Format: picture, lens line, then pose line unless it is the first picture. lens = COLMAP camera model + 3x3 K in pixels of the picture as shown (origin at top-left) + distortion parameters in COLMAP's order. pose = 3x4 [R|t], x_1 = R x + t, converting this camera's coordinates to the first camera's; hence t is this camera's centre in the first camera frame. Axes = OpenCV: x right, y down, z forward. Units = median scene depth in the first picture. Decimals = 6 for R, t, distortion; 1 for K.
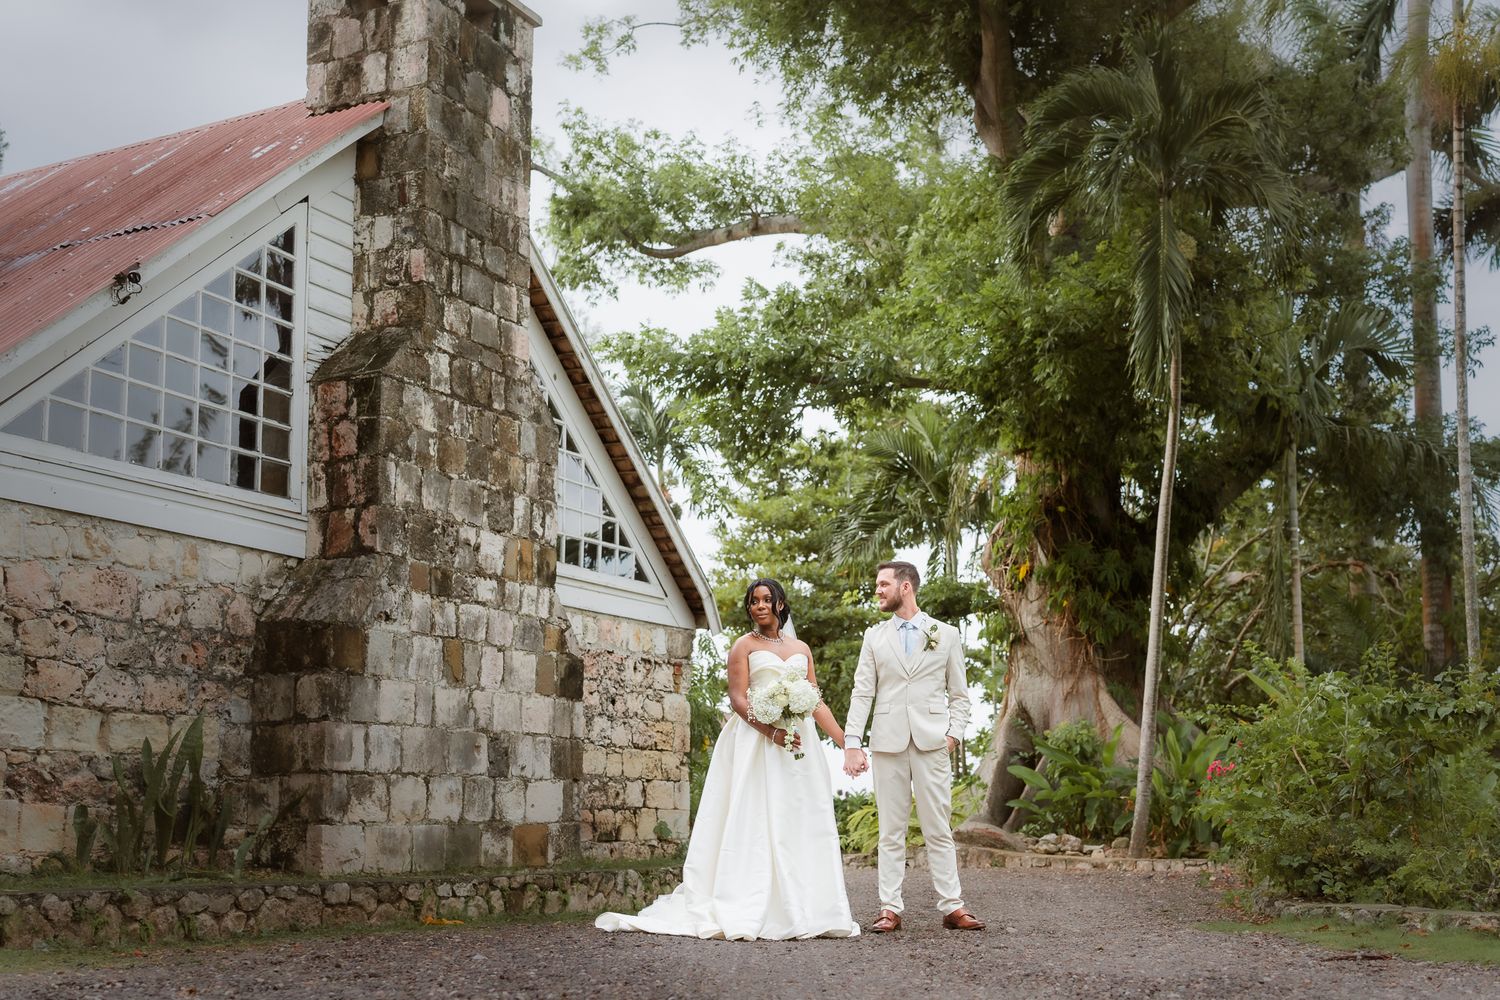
lens RADIAL K [[1604.1, 0, 750.6], [0, 1604.1, 619.4], [0, 0, 1]] dist [-0.000088, -0.004765]
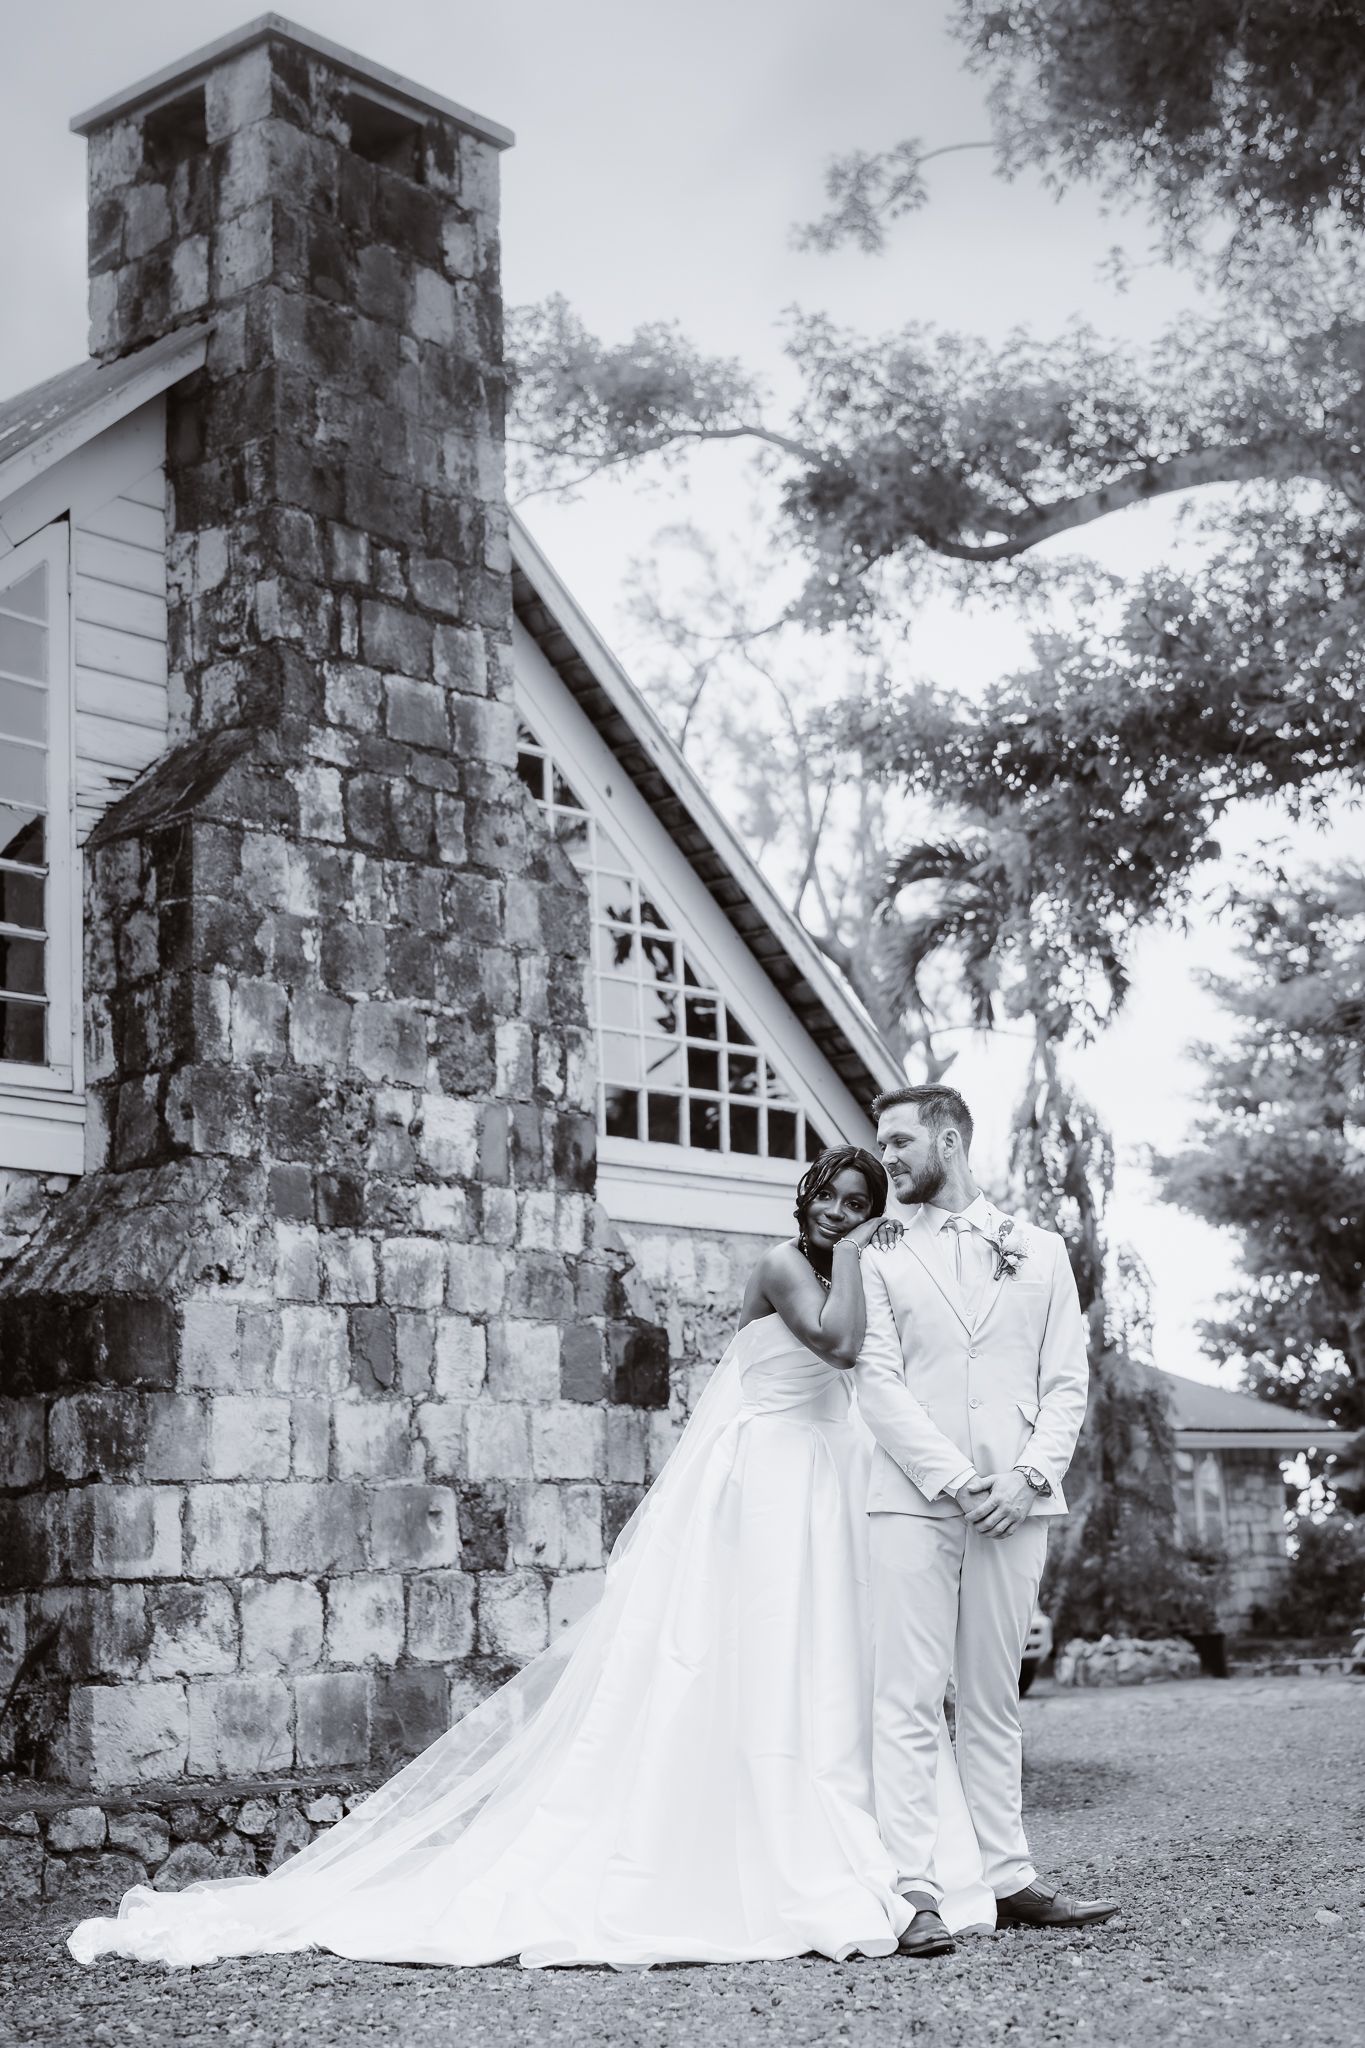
lens RADIAL K [[2797.1, 0, 682.5], [0, 2797.1, 1024.0], [0, 0, 1]] dist [0.007259, 0.036396]
pose [[0.965581, -0.086533, -0.245285, 0.139389], [0.068904, 0.994444, -0.079581, 0.000016], [0.250809, 0.059941, 0.966179, 0.139214]]
